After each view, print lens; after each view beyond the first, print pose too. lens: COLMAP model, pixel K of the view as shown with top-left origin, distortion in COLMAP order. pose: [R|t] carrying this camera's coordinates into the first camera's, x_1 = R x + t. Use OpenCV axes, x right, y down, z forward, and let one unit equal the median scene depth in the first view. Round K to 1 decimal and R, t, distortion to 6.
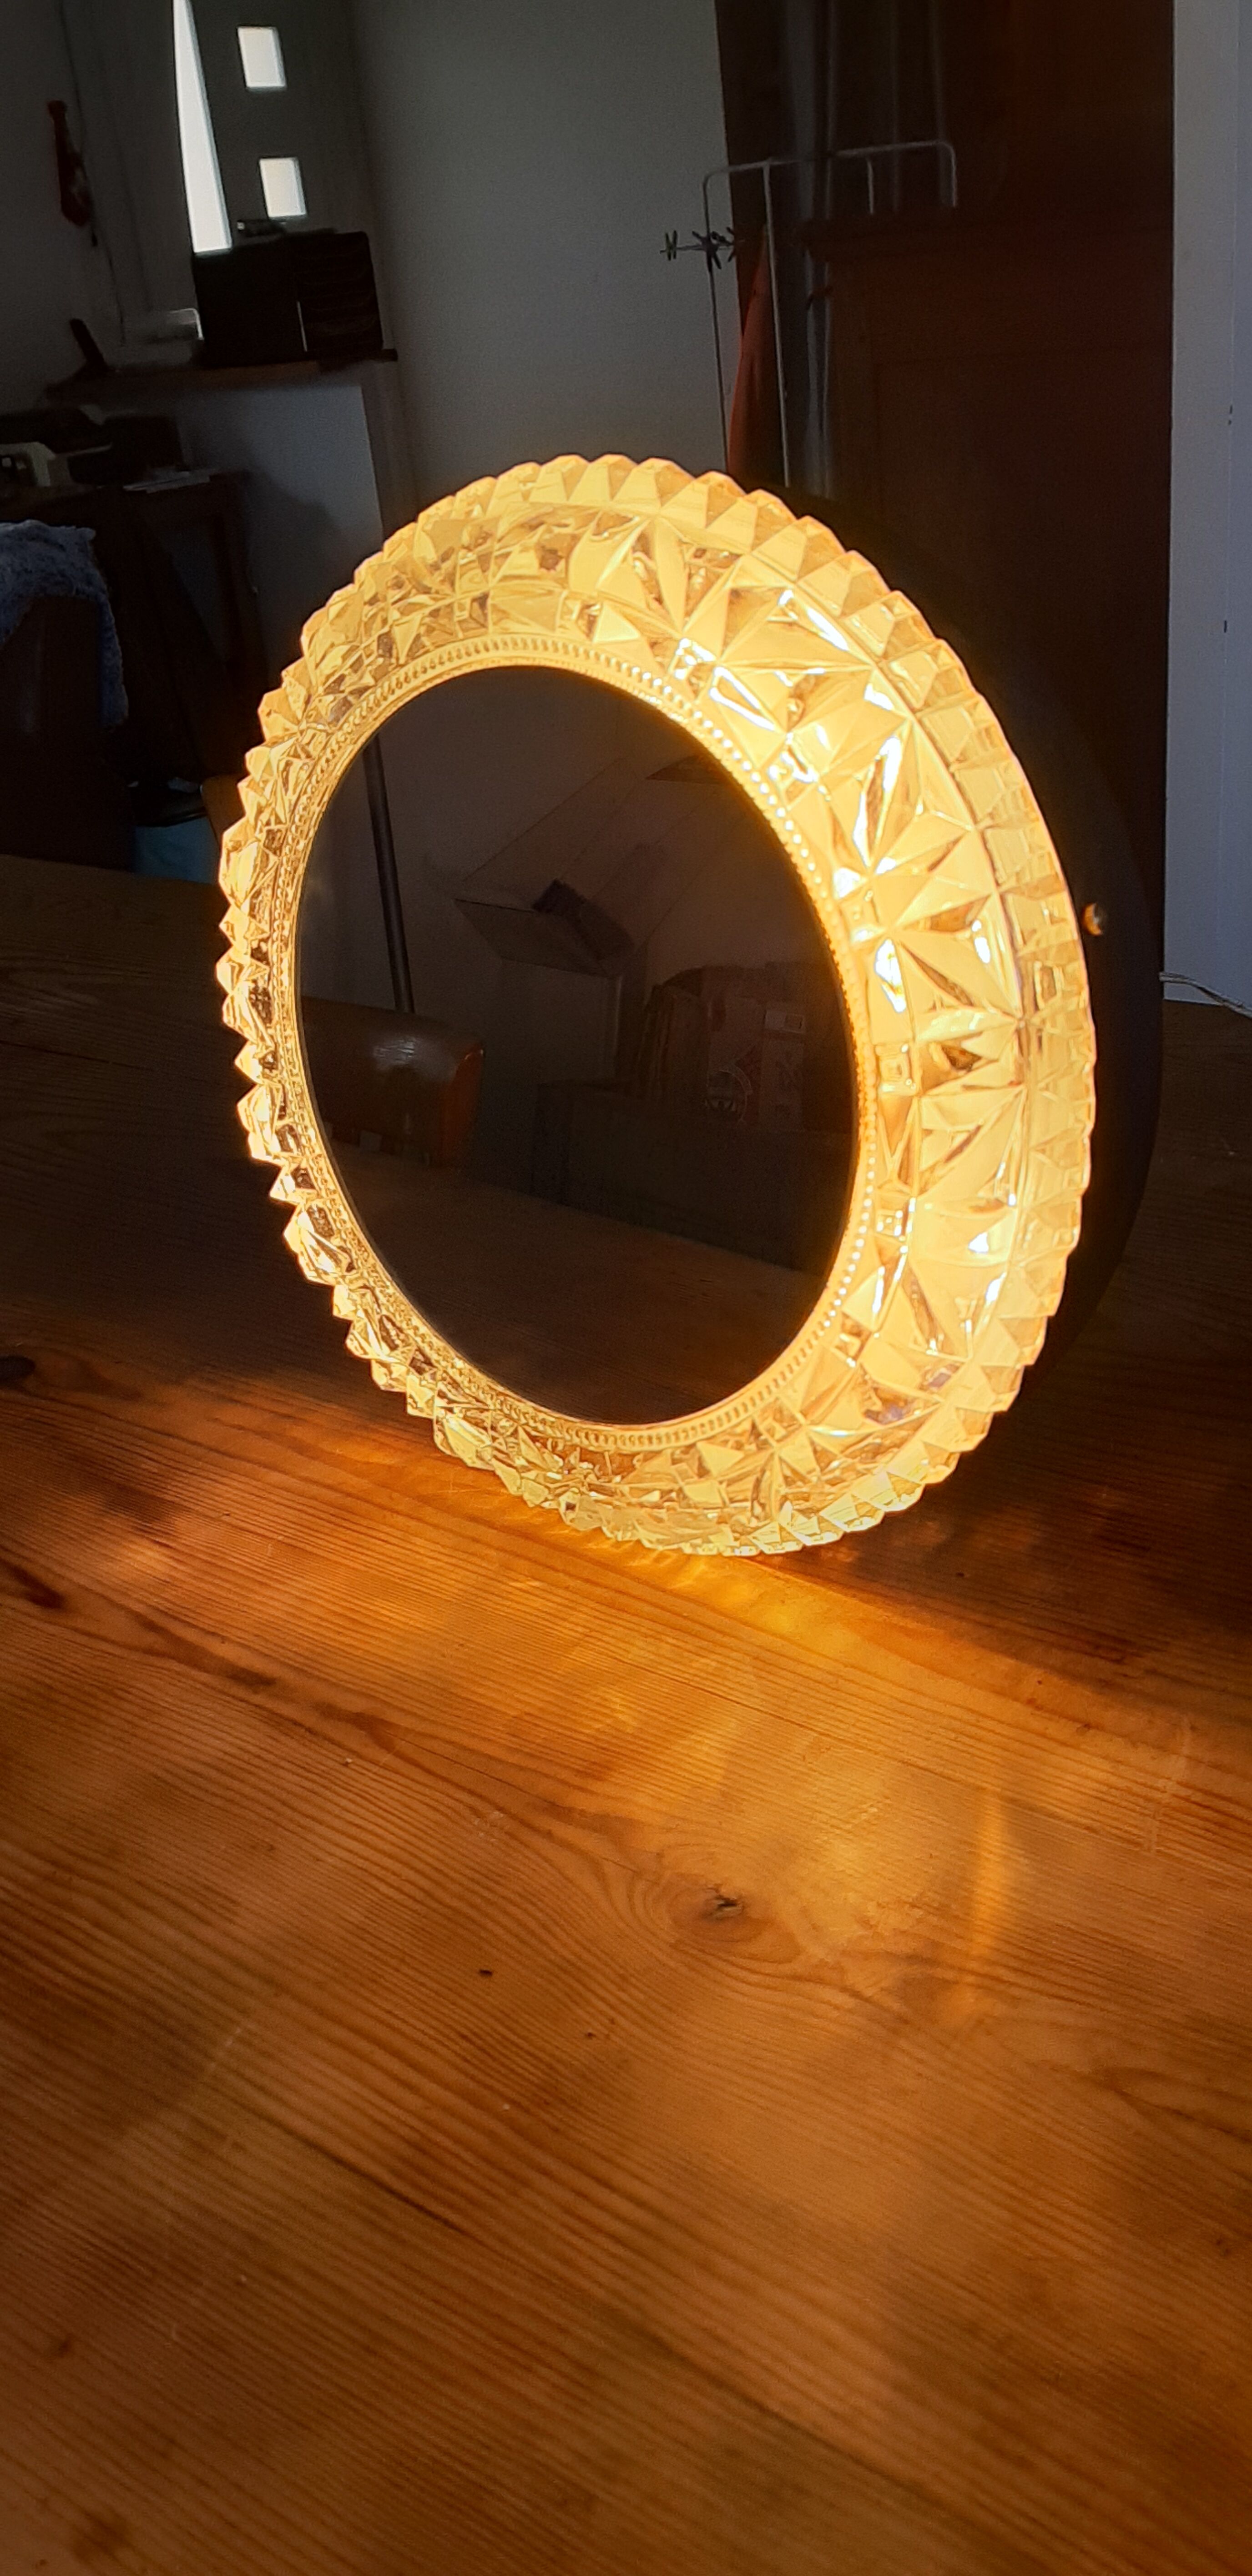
lens RADIAL K [[2006.4, 0, 700.8], [0, 2006.4, 1345.8], [0, 0, 1]] dist [0.046855, -0.132316]
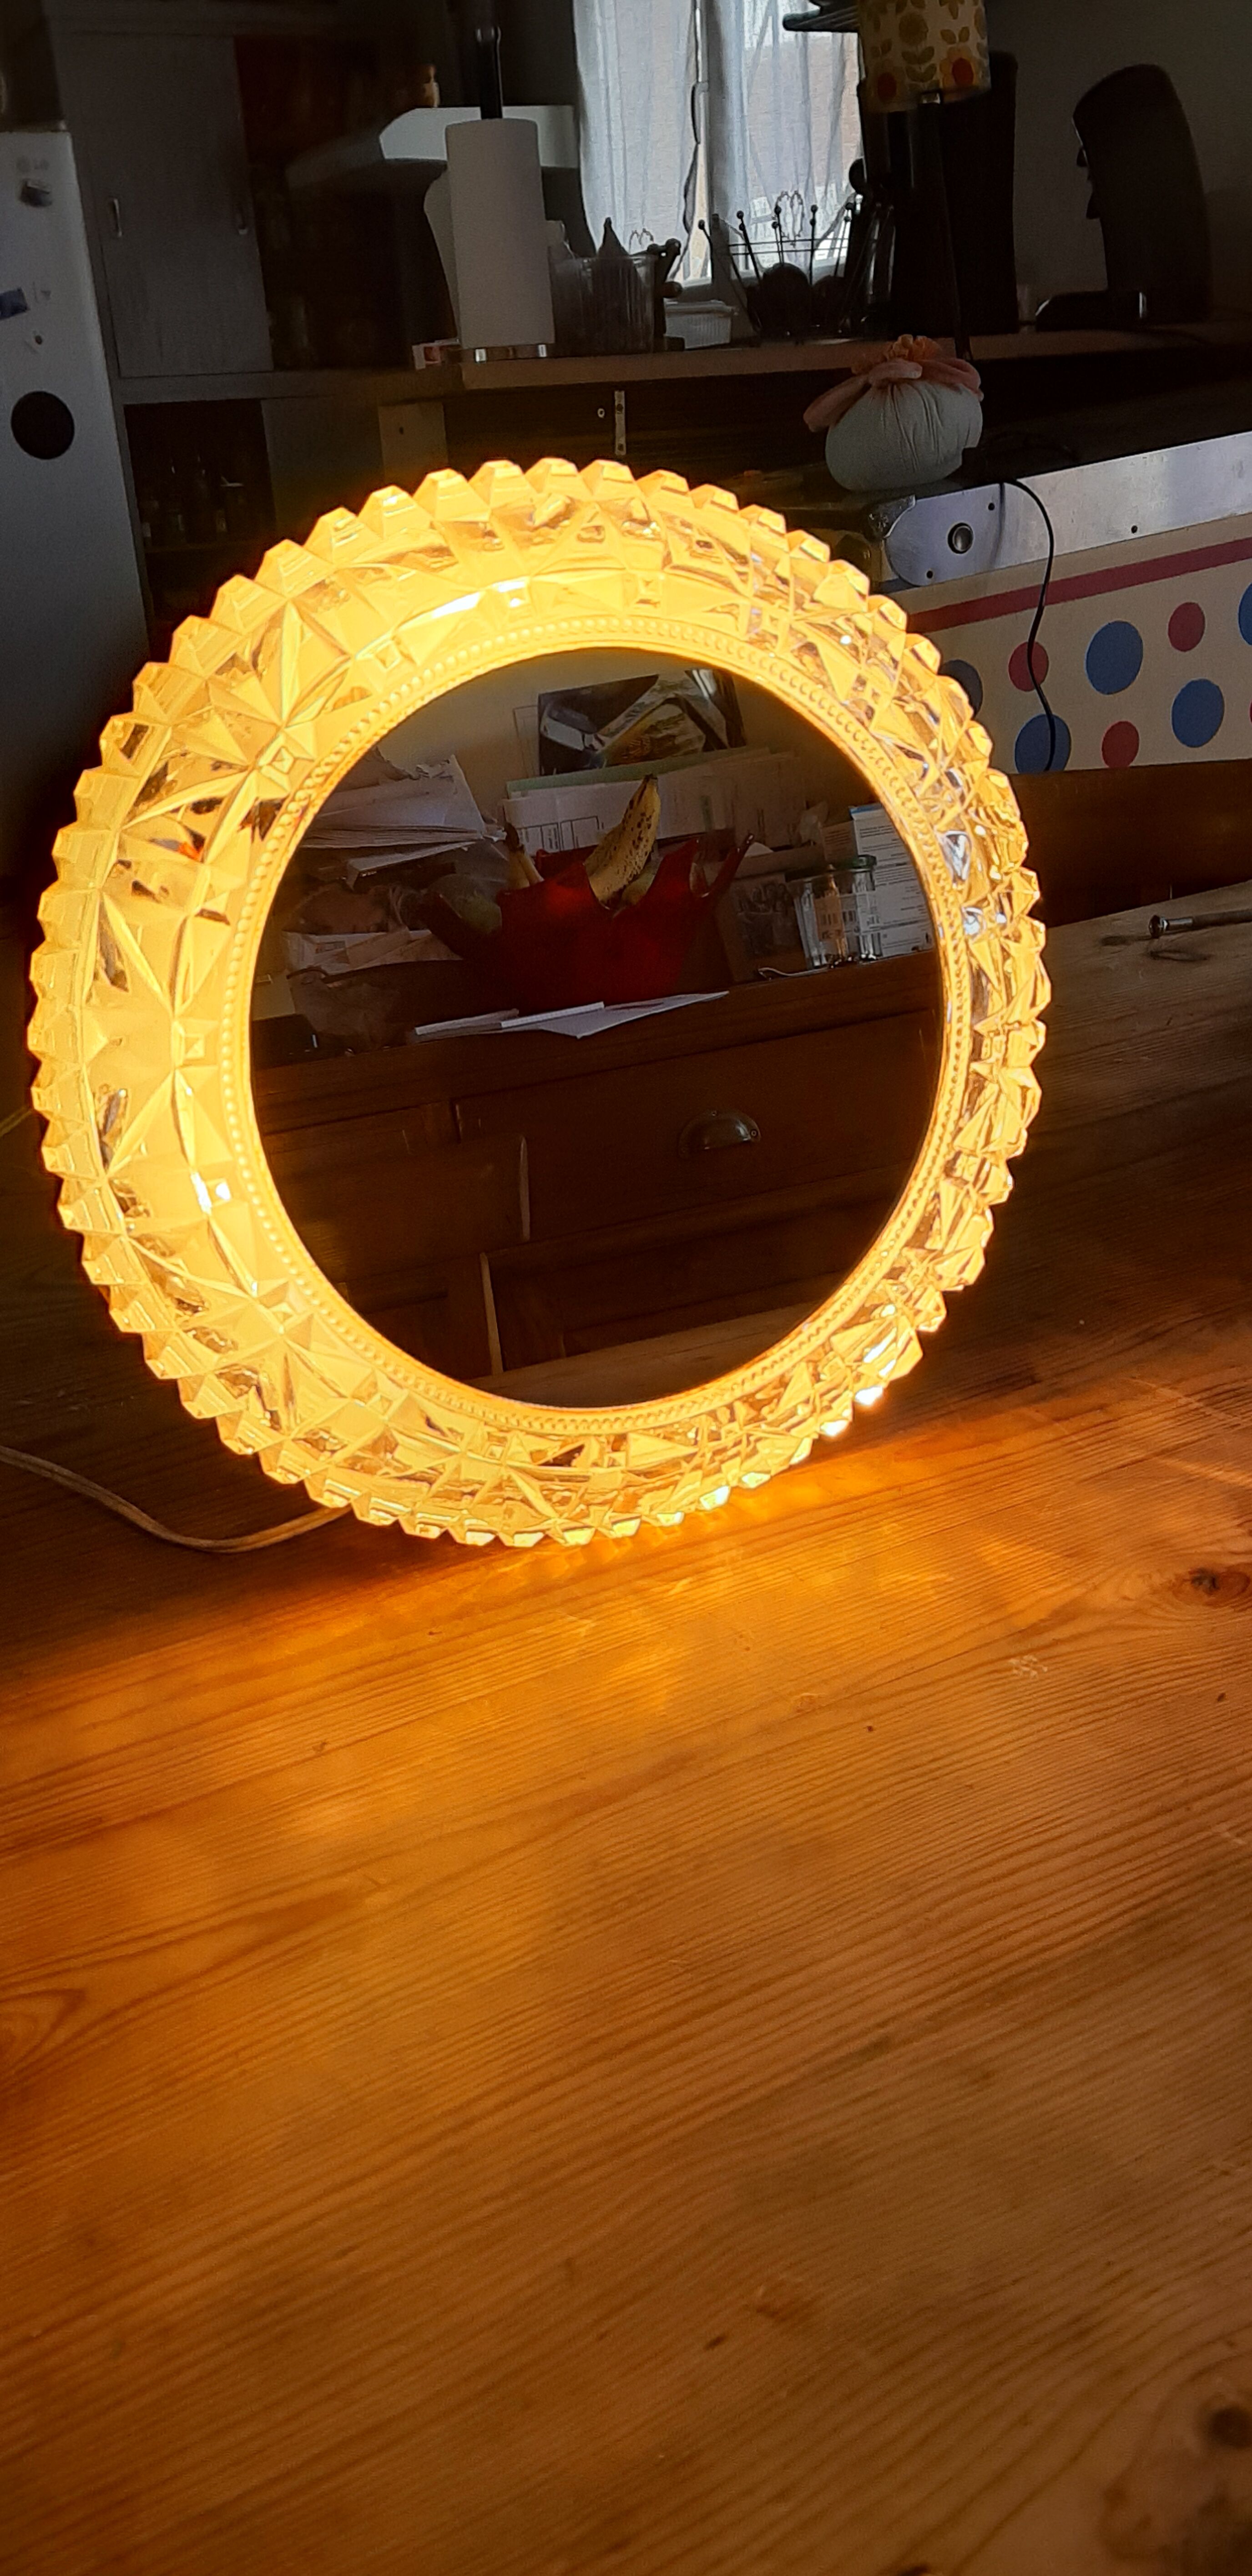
lens RADIAL K [[1991.2, 0, 698.3], [0, 1991.2, 1338.3], [0, 0, 1]] dist [0.049881, -0.111755]
pose [[0.444914, -0.328465, 0.833164, -0.249057], [0.429233, 0.894709, 0.123515, -0.031073], [-0.786009, 0.302668, 0.539056, 0.124266]]
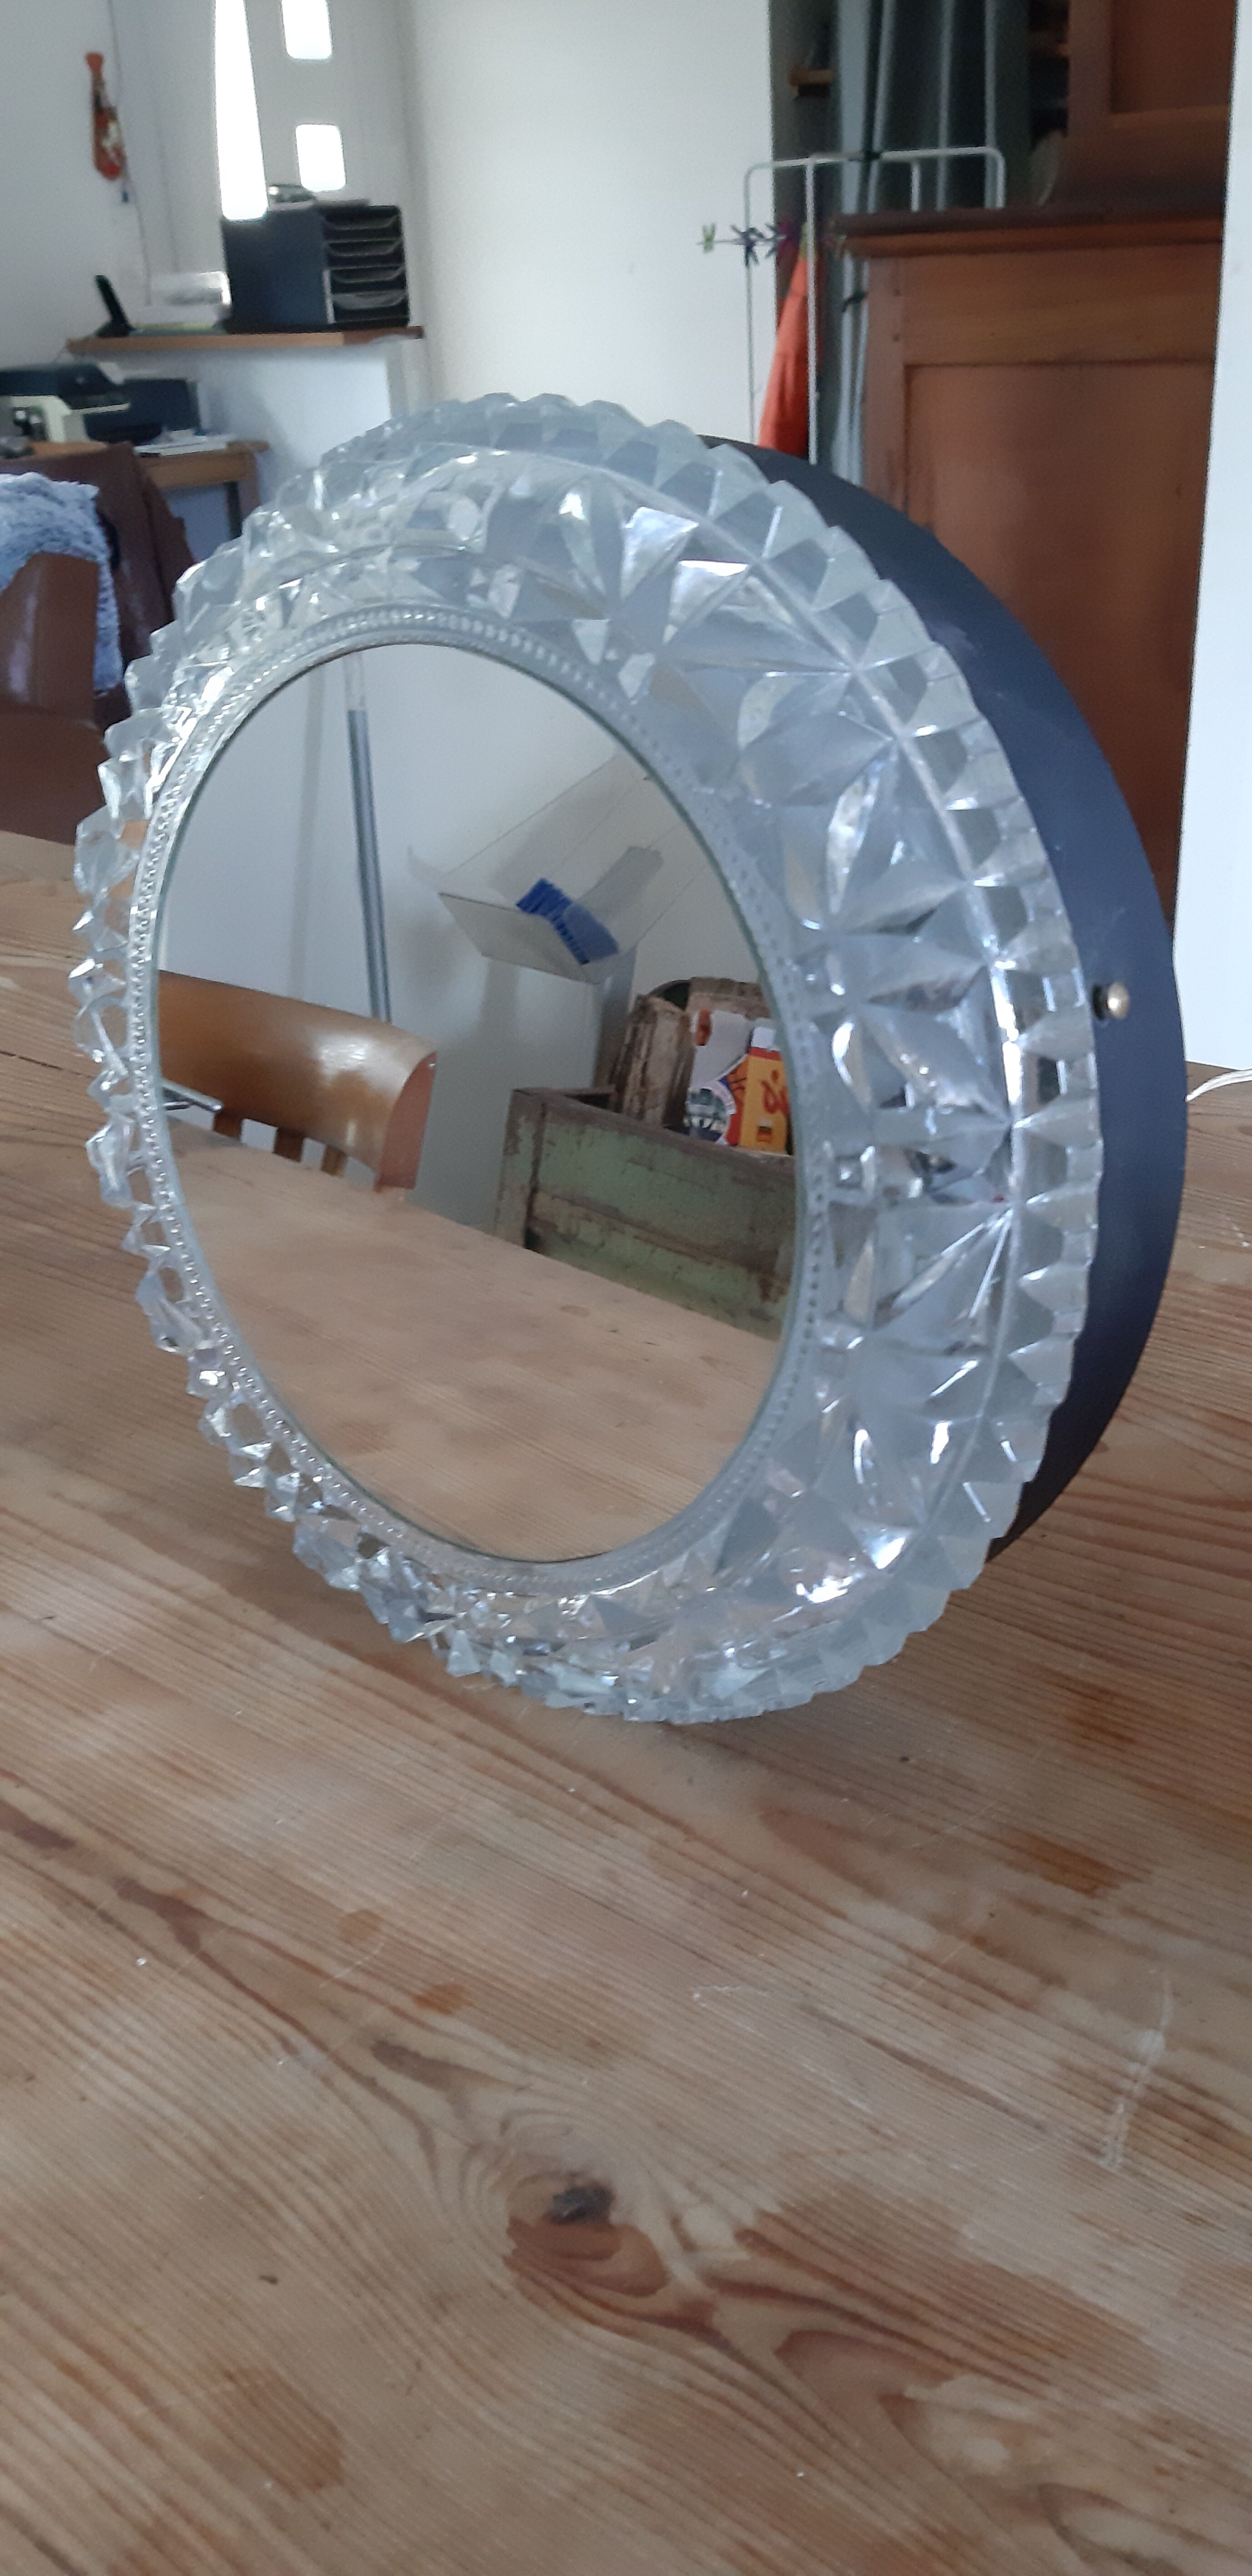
lens RADIAL K [[2012.5, 0, 702.4], [0, 2012.5, 1278.2], [0, 0, 1]] dist [0.066867, -0.155782]
pose [[0.998149, 0.060372, 0.007377, 0.007556], [-0.060106, 0.997675, -0.032108, -0.014725], [-0.009298, 0.031605, 0.999457, 0.043397]]
